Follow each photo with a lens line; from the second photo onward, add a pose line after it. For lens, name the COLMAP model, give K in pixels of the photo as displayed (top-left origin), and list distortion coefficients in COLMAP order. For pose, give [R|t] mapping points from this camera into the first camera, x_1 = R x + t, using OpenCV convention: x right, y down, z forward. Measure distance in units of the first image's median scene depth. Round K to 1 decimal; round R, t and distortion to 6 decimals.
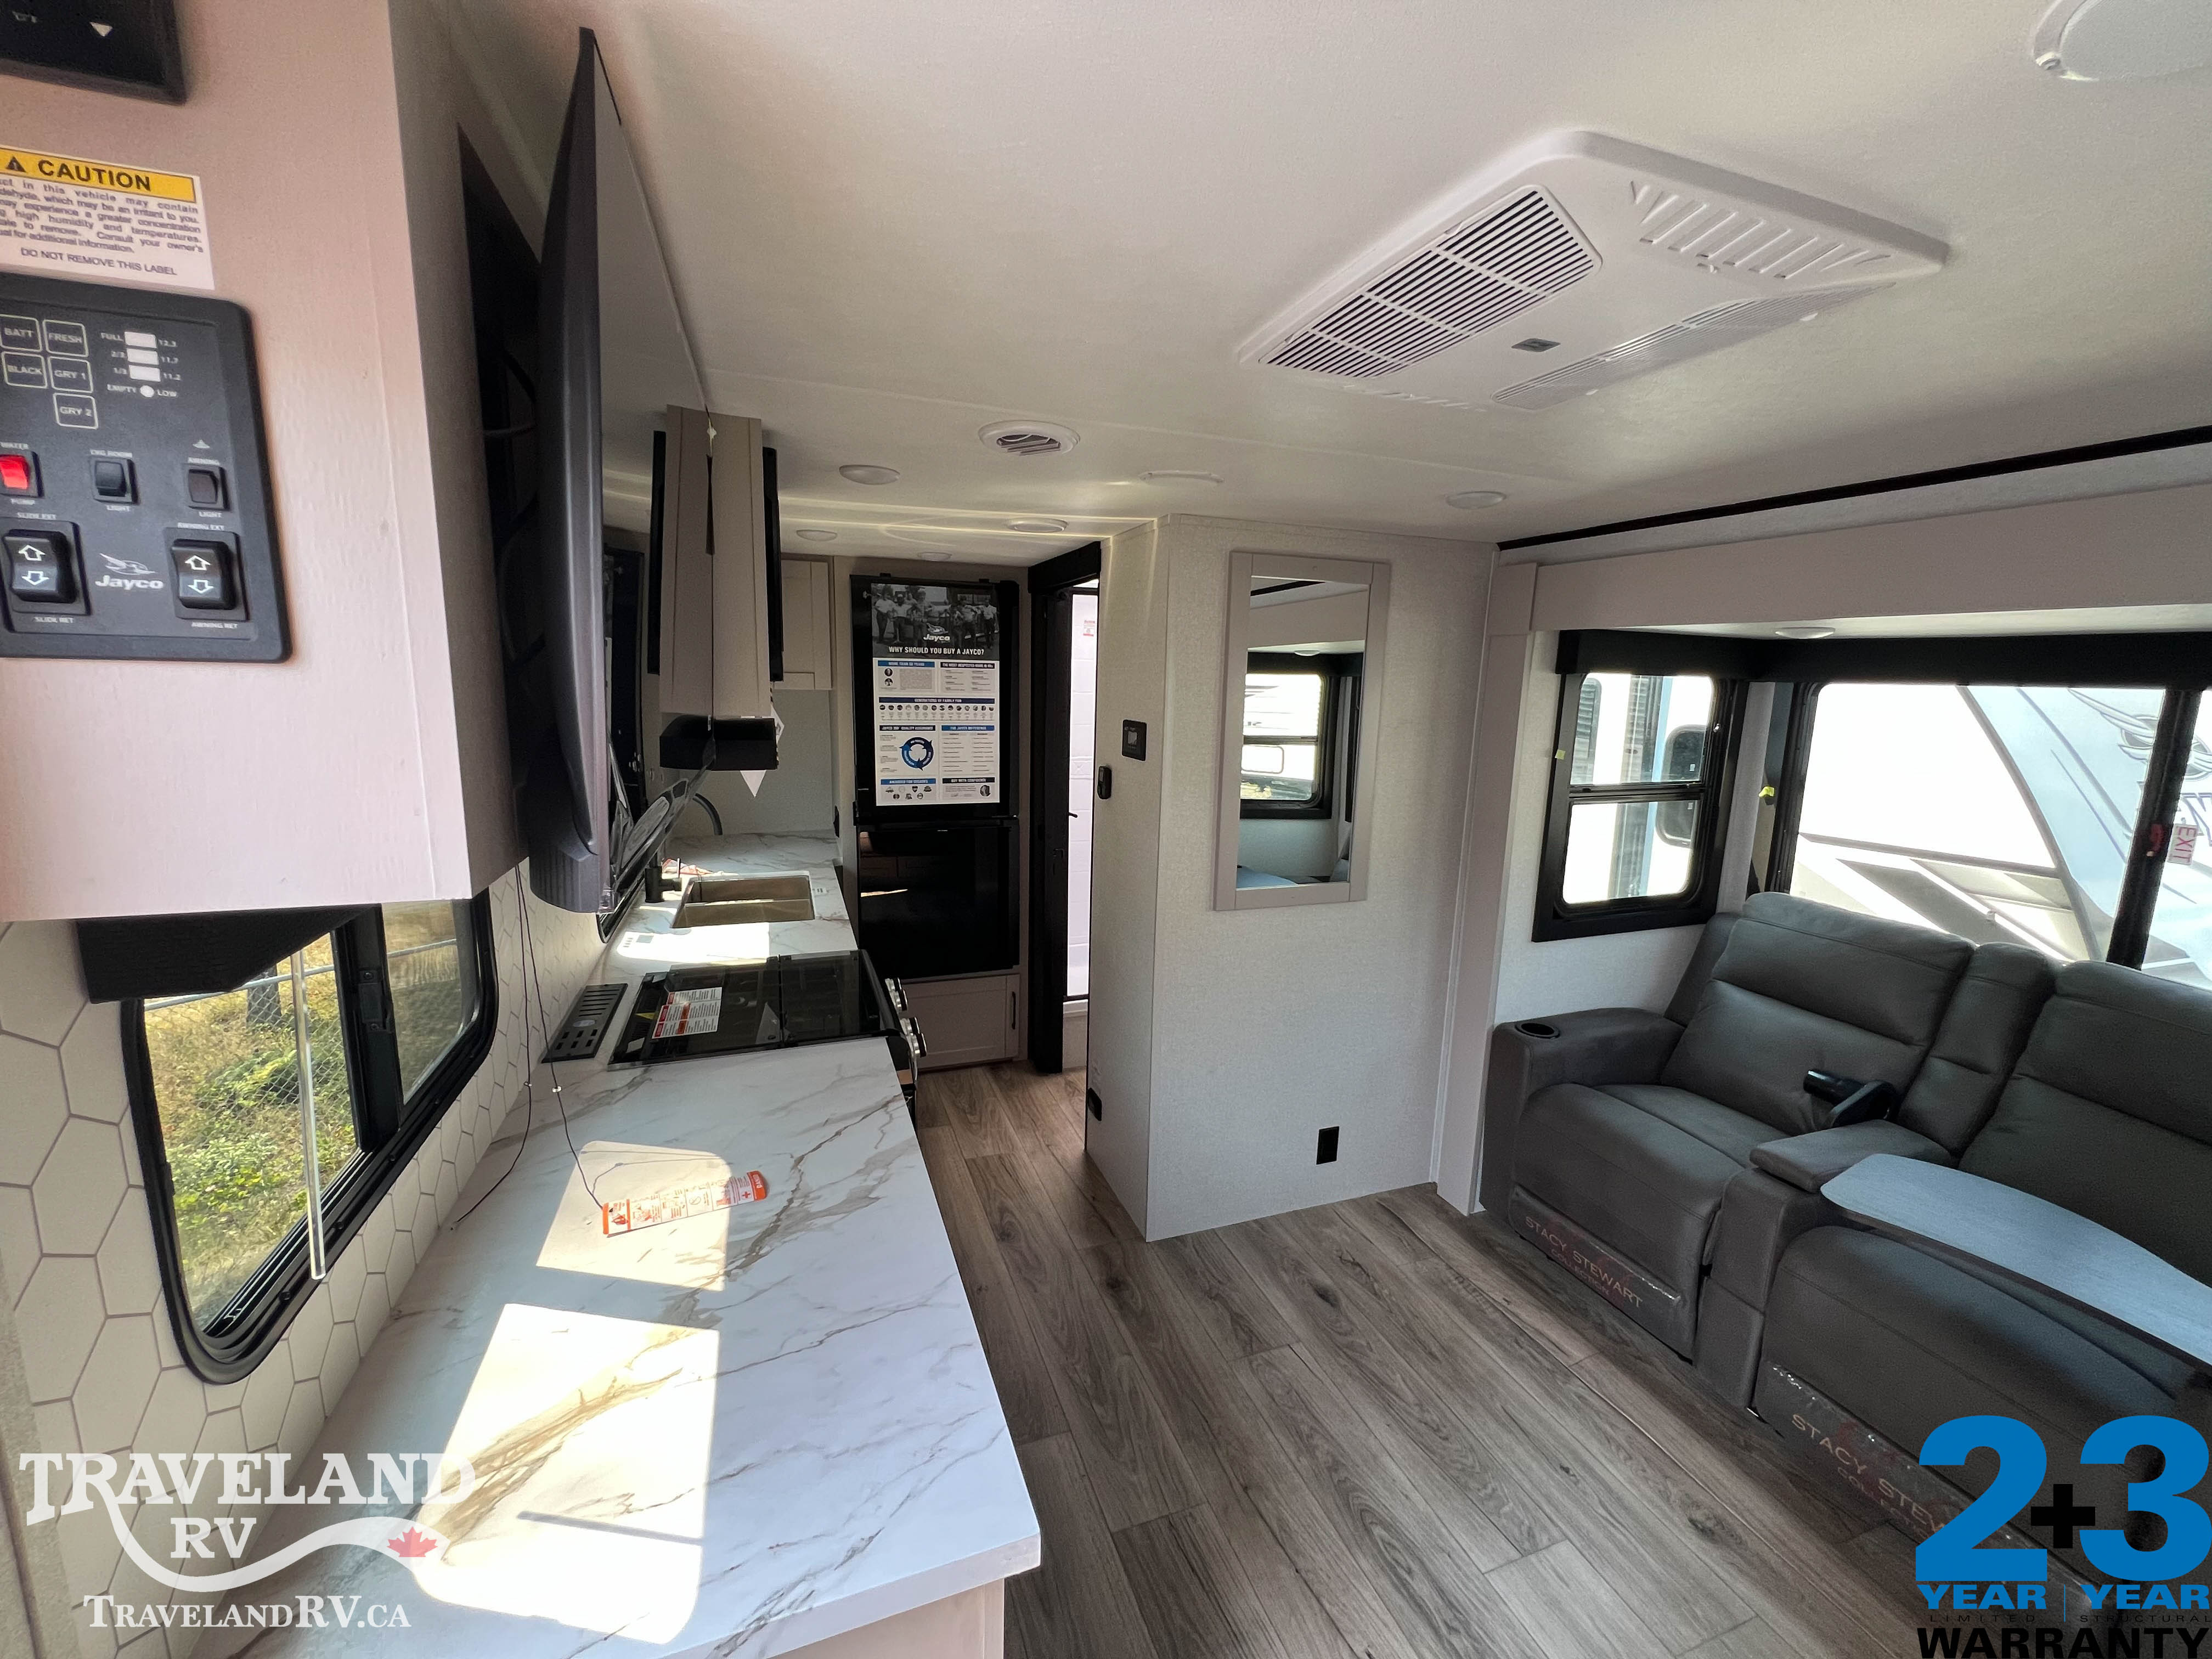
lens RADIAL K [[894.0, 0, 1106.0], [0, 894.0, 829.5], [0, 0, 1]] dist [-0.000166, 0.000002]
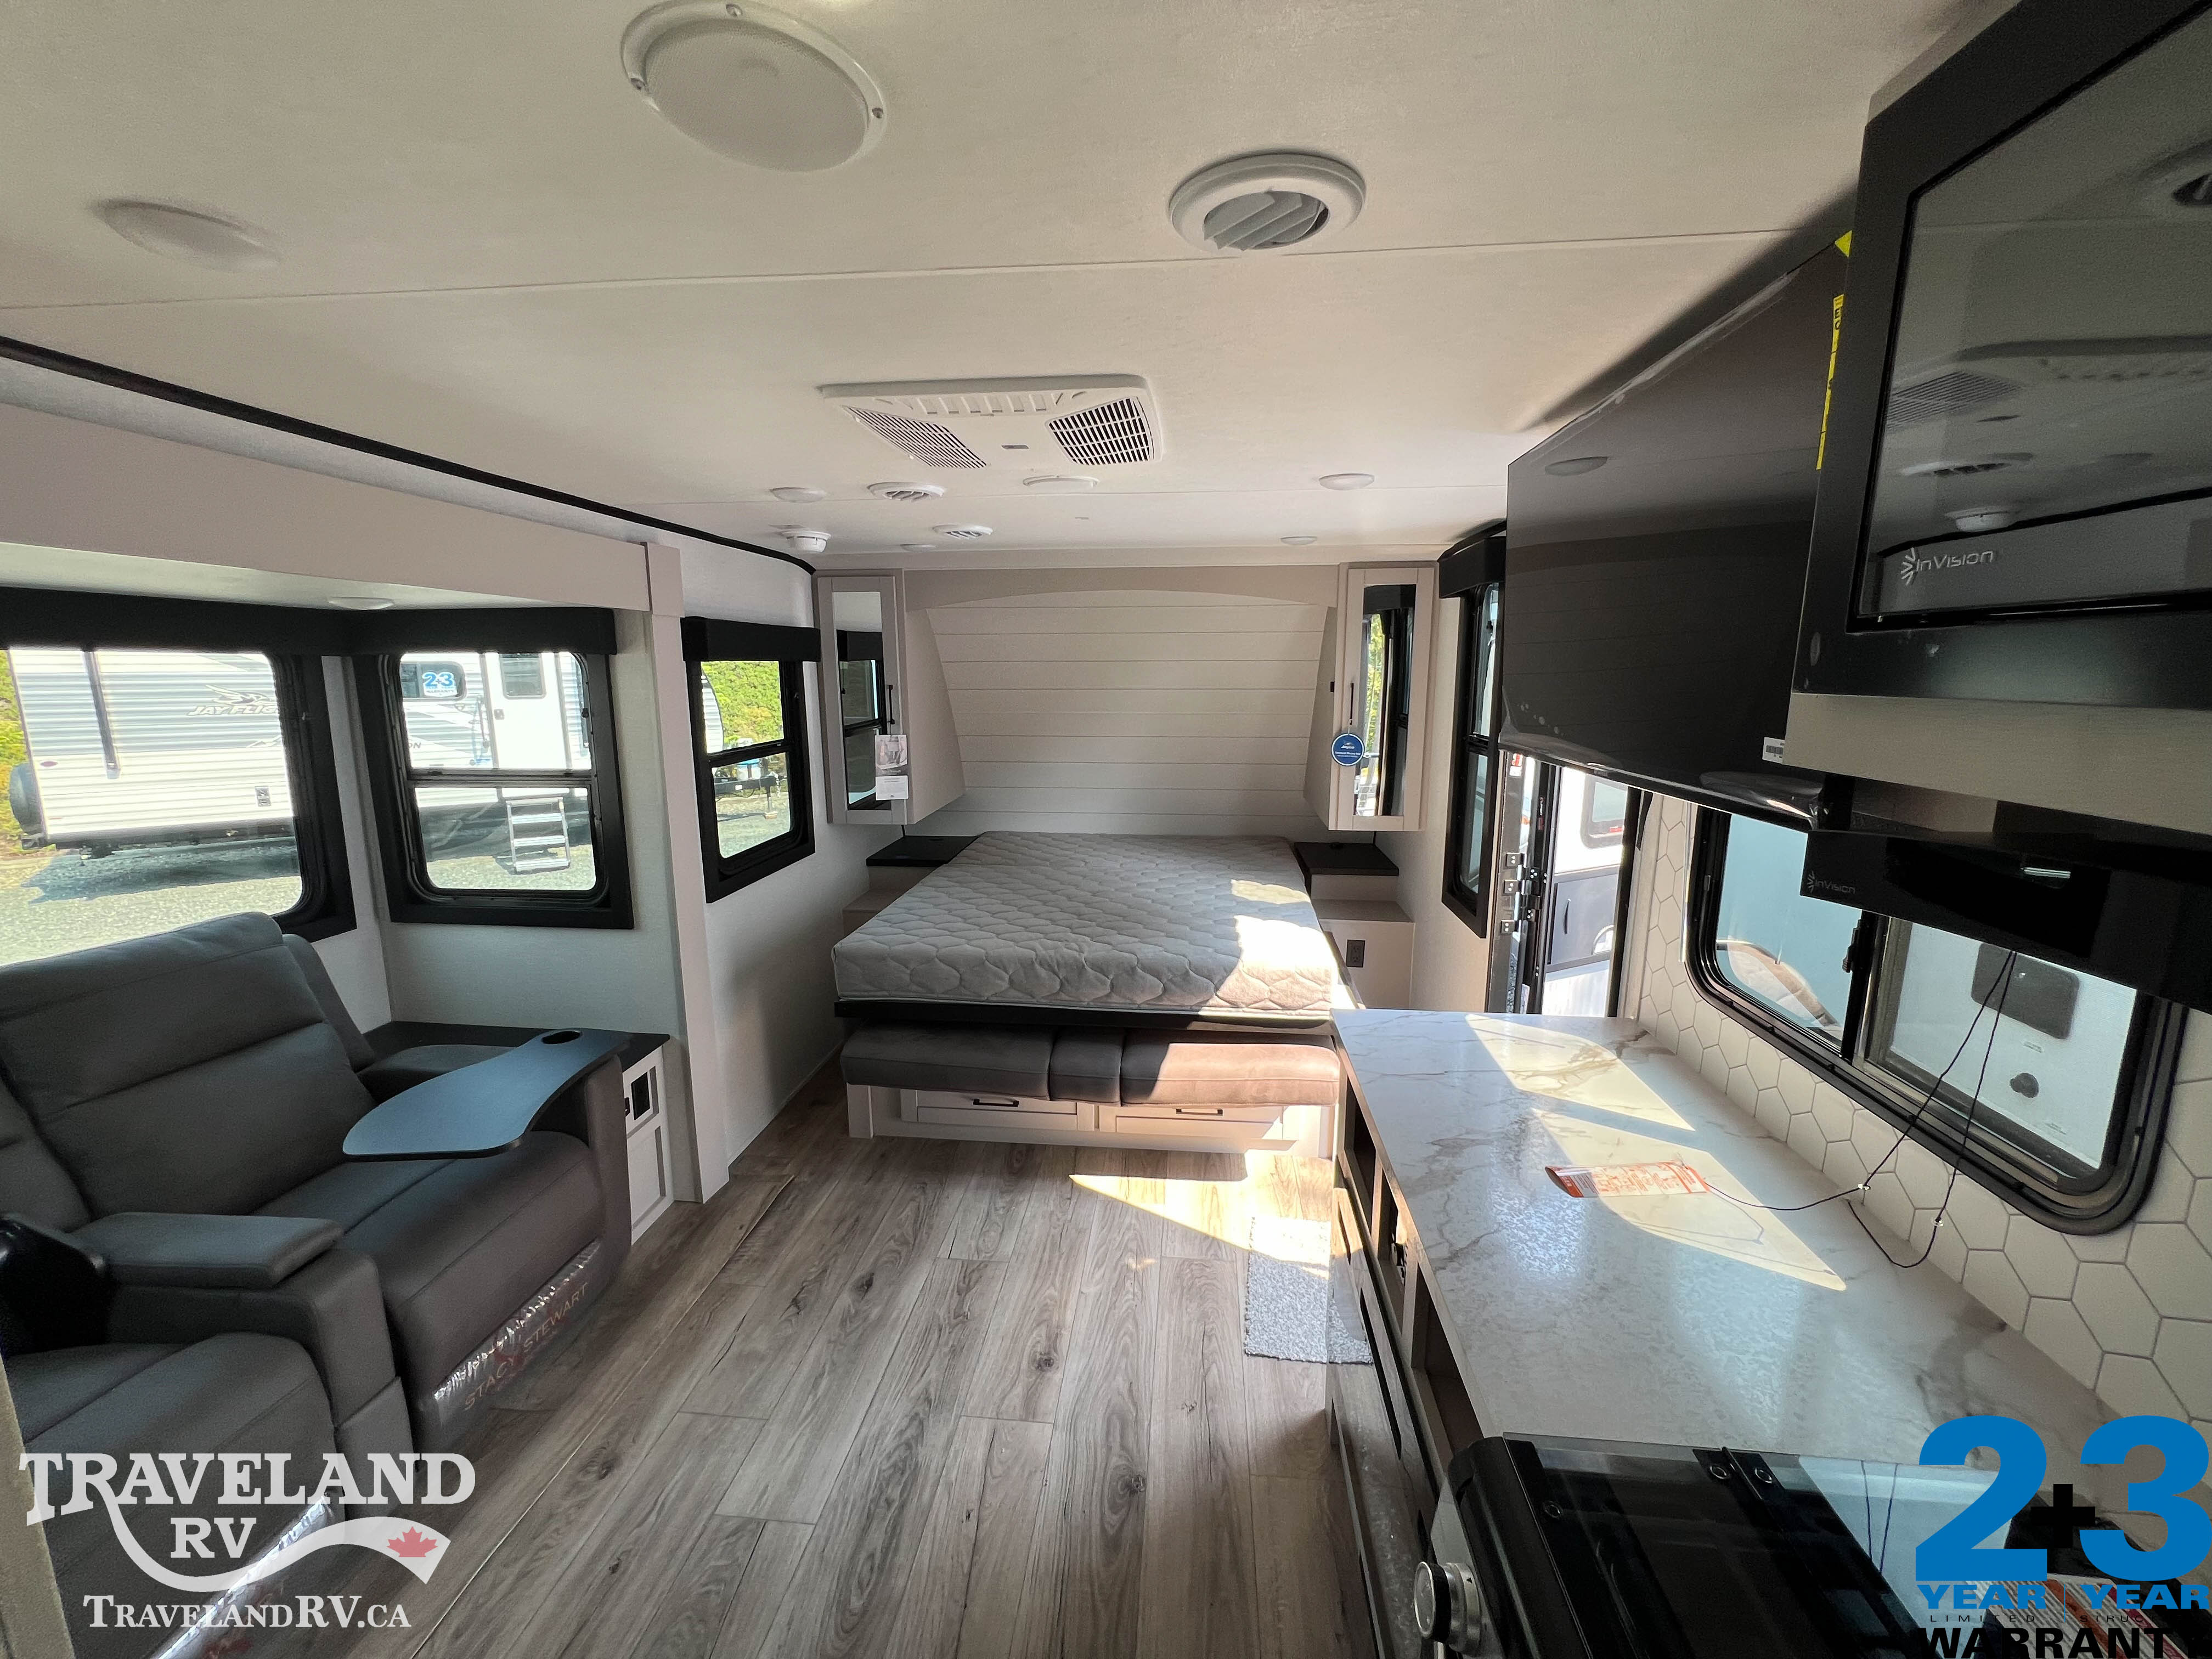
lens RADIAL K [[894.0, 0, 1106.0], [0, 894.0, 829.5], [0, 0, 1]] dist [-0.000166, 0.000002]
pose [[-0.898145, -0.101907, 0.427727, -0.250024], [0.054192, 0.939700, 0.337679, -0.265112], [-0.436347, 0.326464, -0.838465, 1.515401]]
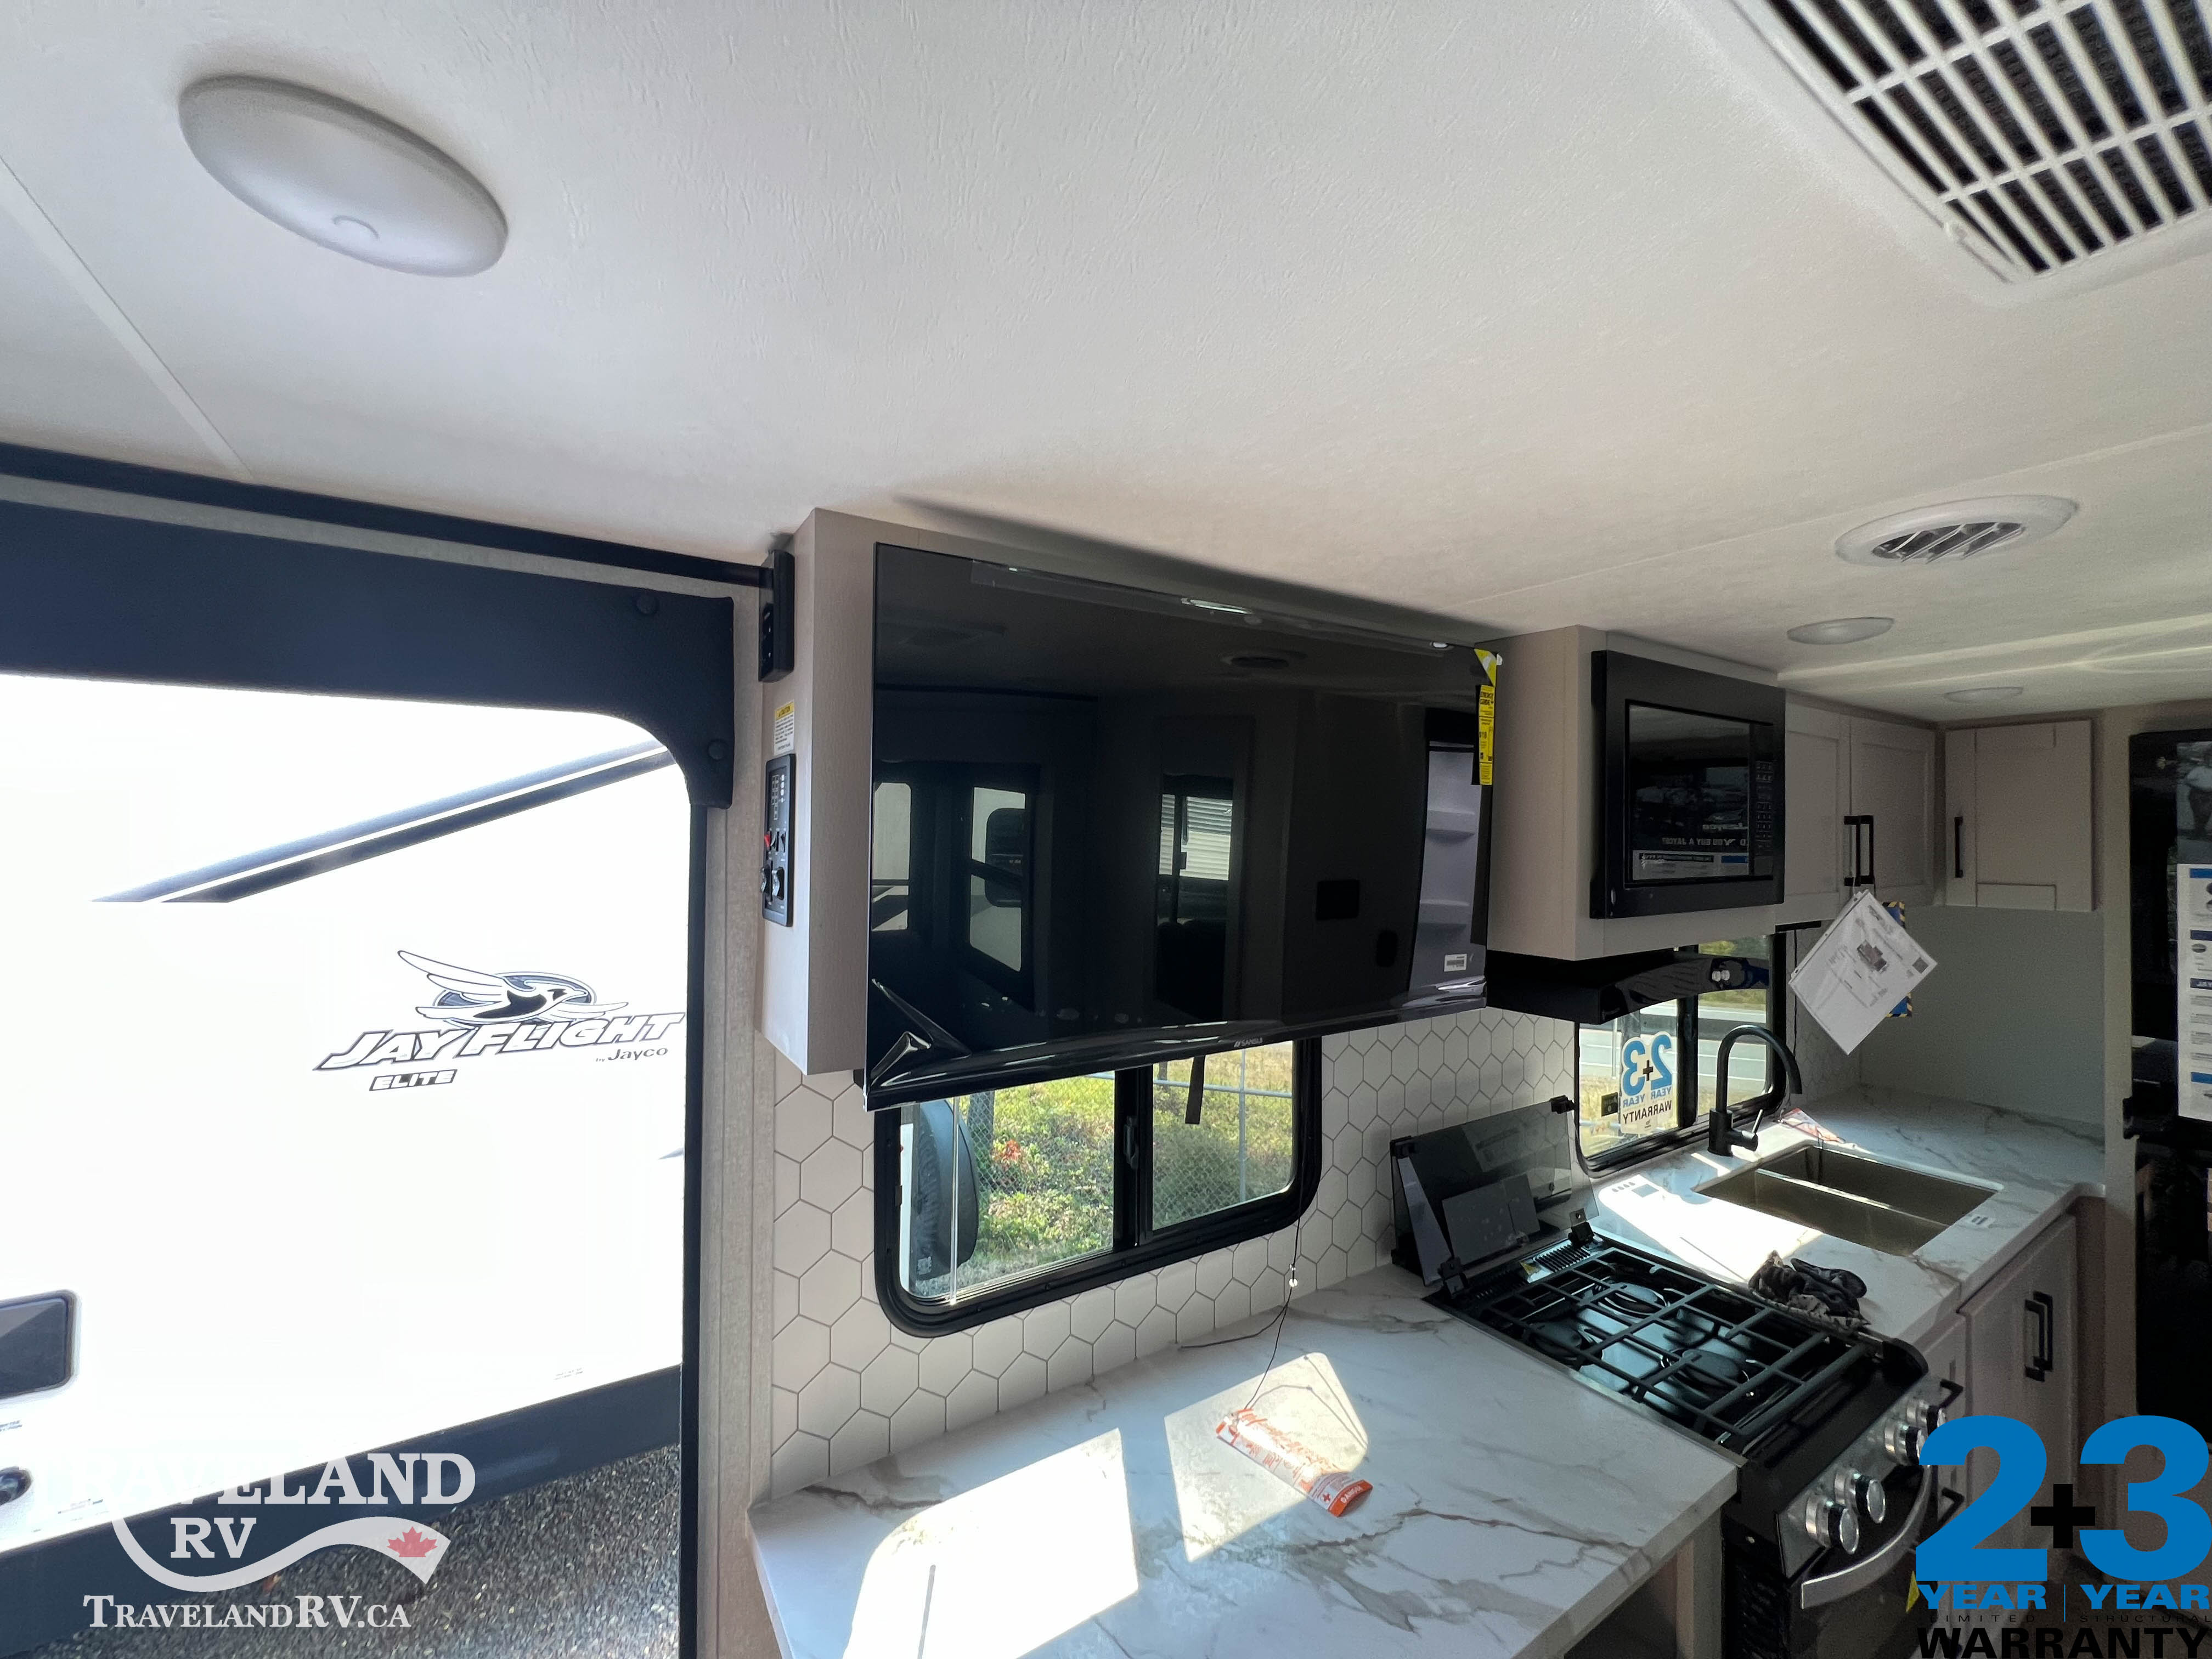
lens RADIAL K [[892.3, 0, 1106.0], [0, 892.3, 829.5], [0, 0, 1]] dist [0.000723, 0.000523]
pose [[0.220506, -0.029328, -0.974945, 0.333547], [-0.165280, 0.983970, -0.066981, -0.115330], [0.961280, 0.175908, 0.212124, 0.369923]]
